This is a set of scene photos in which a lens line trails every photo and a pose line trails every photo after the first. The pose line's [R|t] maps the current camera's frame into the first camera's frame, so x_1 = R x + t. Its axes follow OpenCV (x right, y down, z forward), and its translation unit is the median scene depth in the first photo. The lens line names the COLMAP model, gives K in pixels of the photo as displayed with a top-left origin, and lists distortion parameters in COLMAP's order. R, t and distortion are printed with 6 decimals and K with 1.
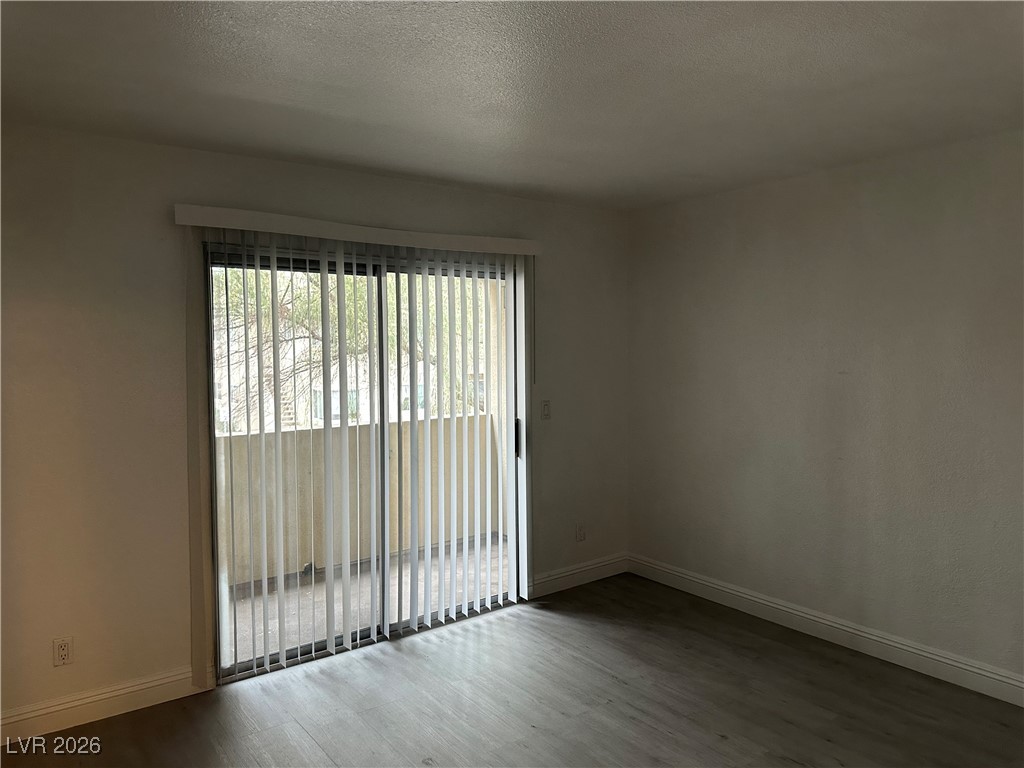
lens RADIAL K [[731.2, 0, 504.5], [0, 731.2, 380.2], [0, 0, 1]] dist [0.053183, -0.063244]
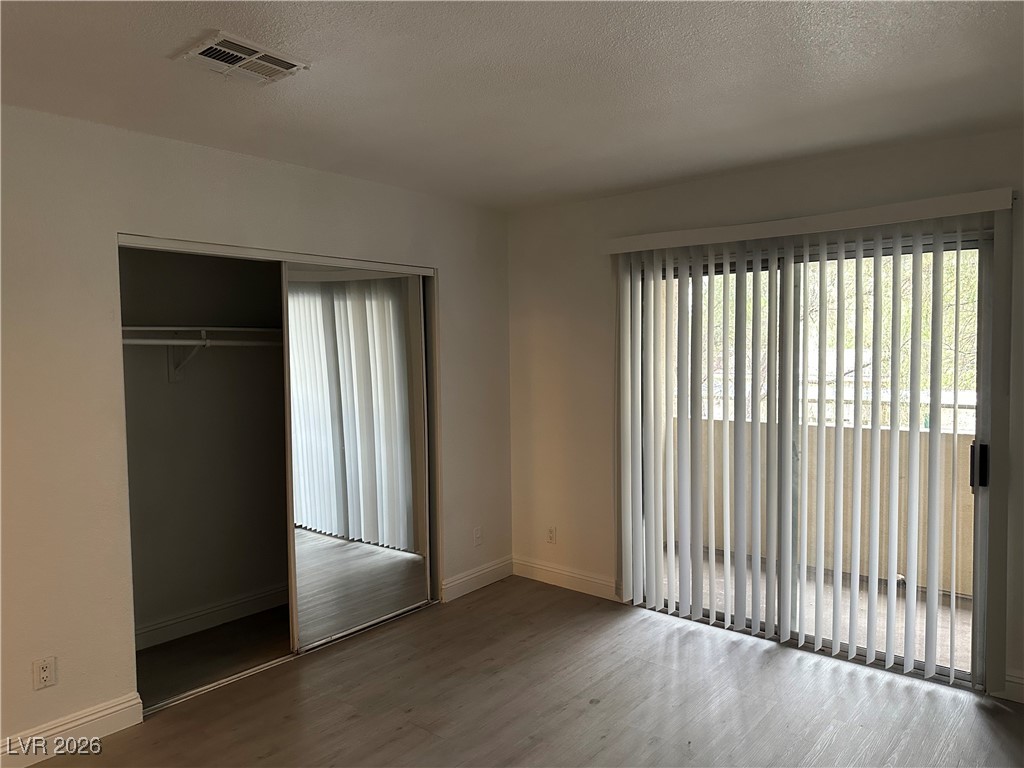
lens RADIAL K [[731.2, 0, 507.0], [0, 731.2, 371.5], [0, 0, 1]] dist [0.053183, -0.063244]
pose [[0.209592, 0.040773, -0.976938, 0.731512], [-0.030627, 0.998914, 0.035119, -0.029722], [0.977309, 0.022560, 0.210613, 0.453603]]
